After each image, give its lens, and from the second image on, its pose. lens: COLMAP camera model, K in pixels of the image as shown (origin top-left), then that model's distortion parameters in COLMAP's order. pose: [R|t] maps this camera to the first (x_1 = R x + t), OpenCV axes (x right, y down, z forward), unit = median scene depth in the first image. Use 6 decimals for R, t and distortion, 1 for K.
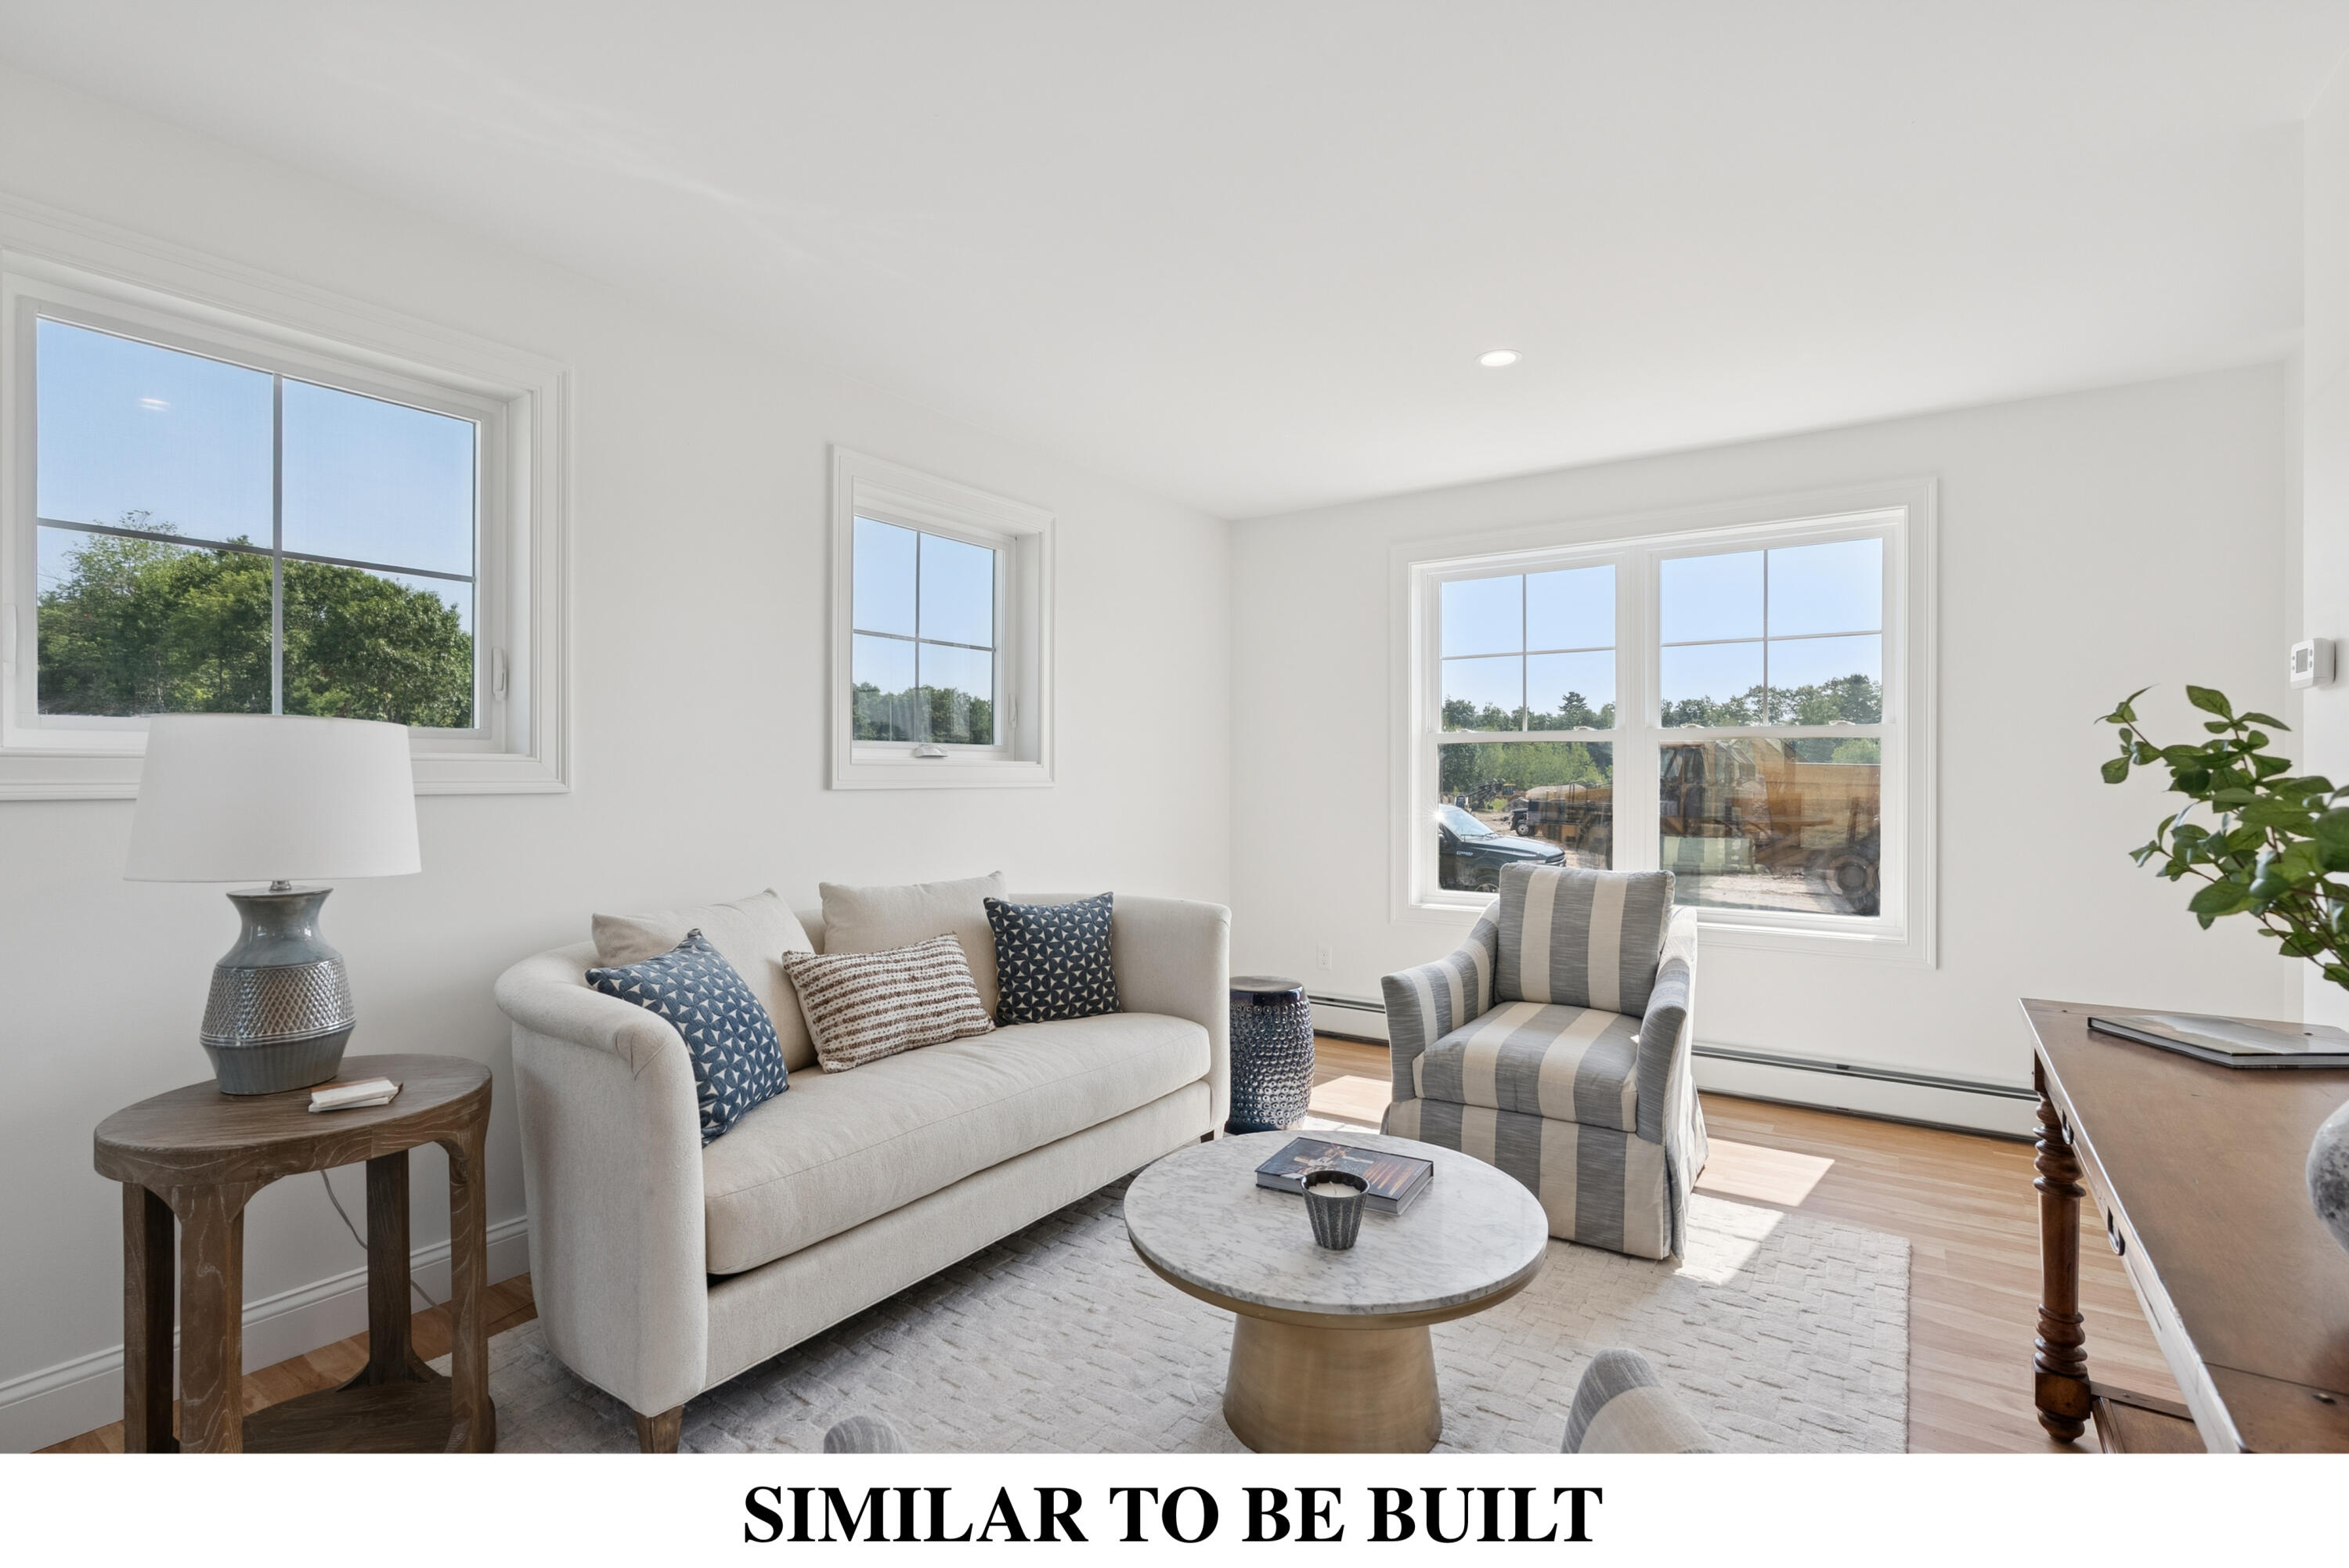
lens RADIAL K [[1088.1, 0, 1172.5], [0, 1088.1, 776.1], [0, 0, 1]] dist [-0.004362, -0.000621]
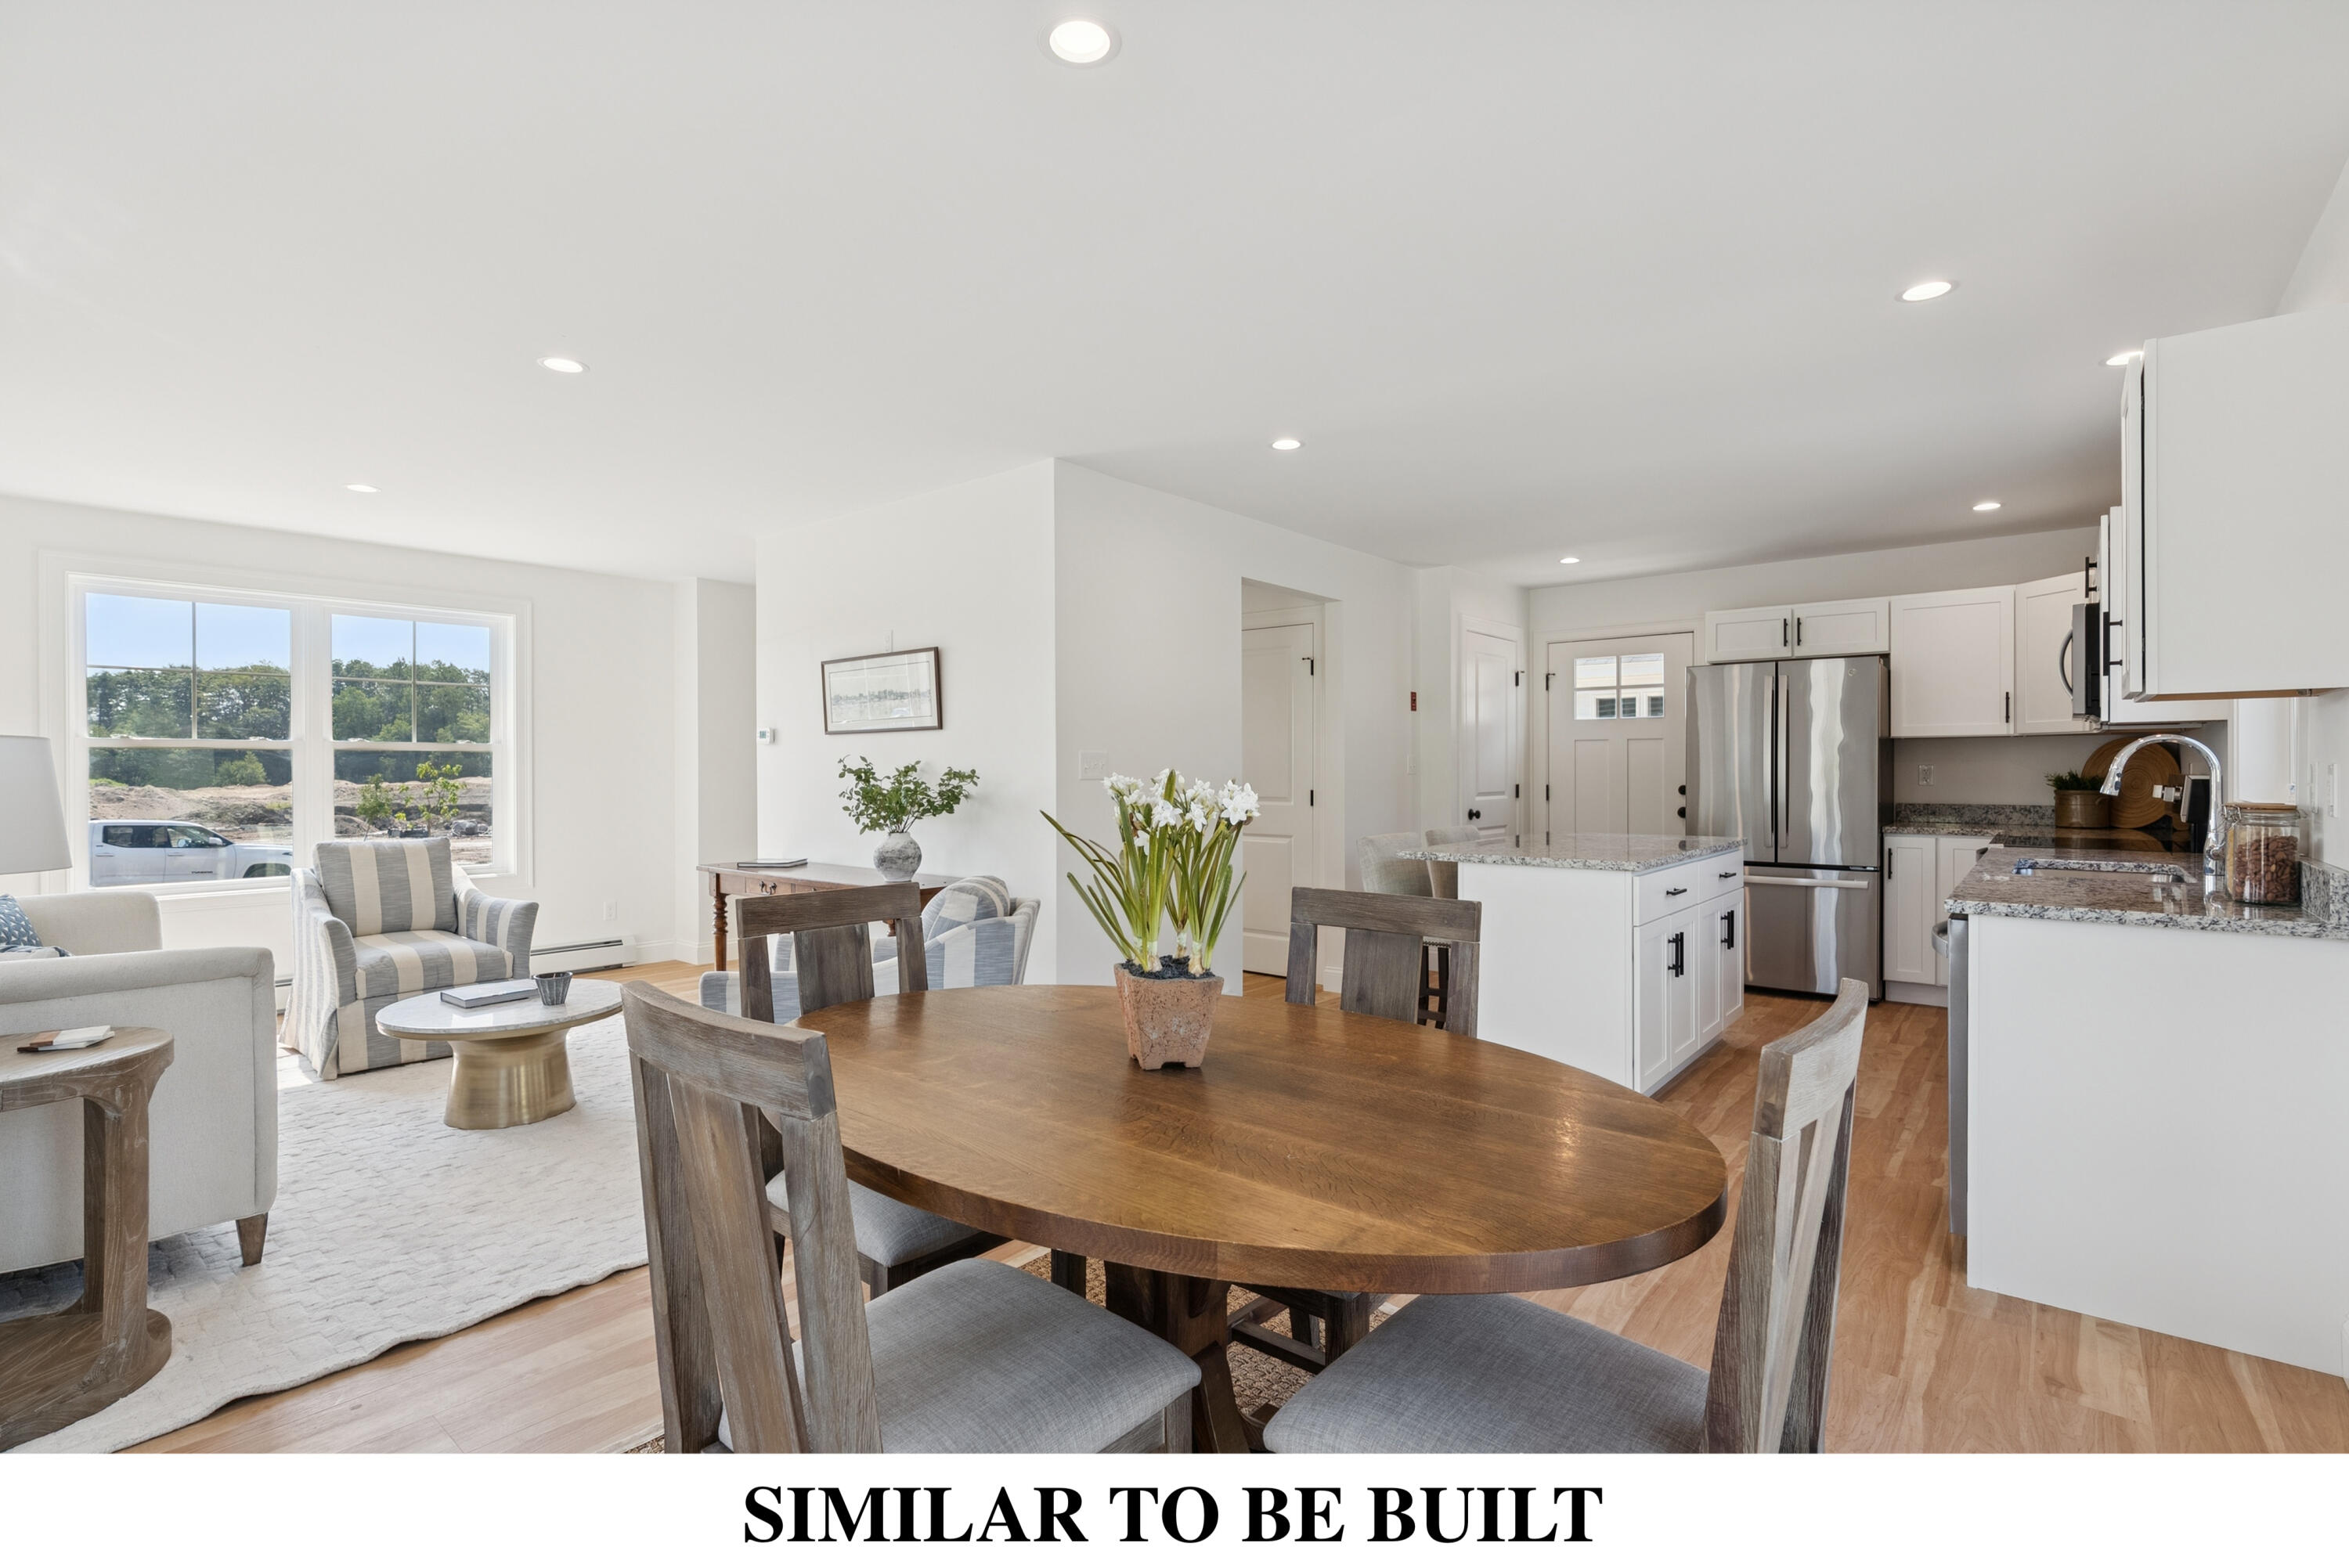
lens RADIAL K [[1088.1, 0, 1172.5], [0, 1088.1, 776.1], [0, 0, 1]] dist [-0.004362, -0.000621]
pose [[0.083509, -0.009377, 0.996463, -1.857912], [0.002938, 0.999954, 0.009163, -0.021287], [-0.996503, 0.002162, 0.083533, -0.340837]]
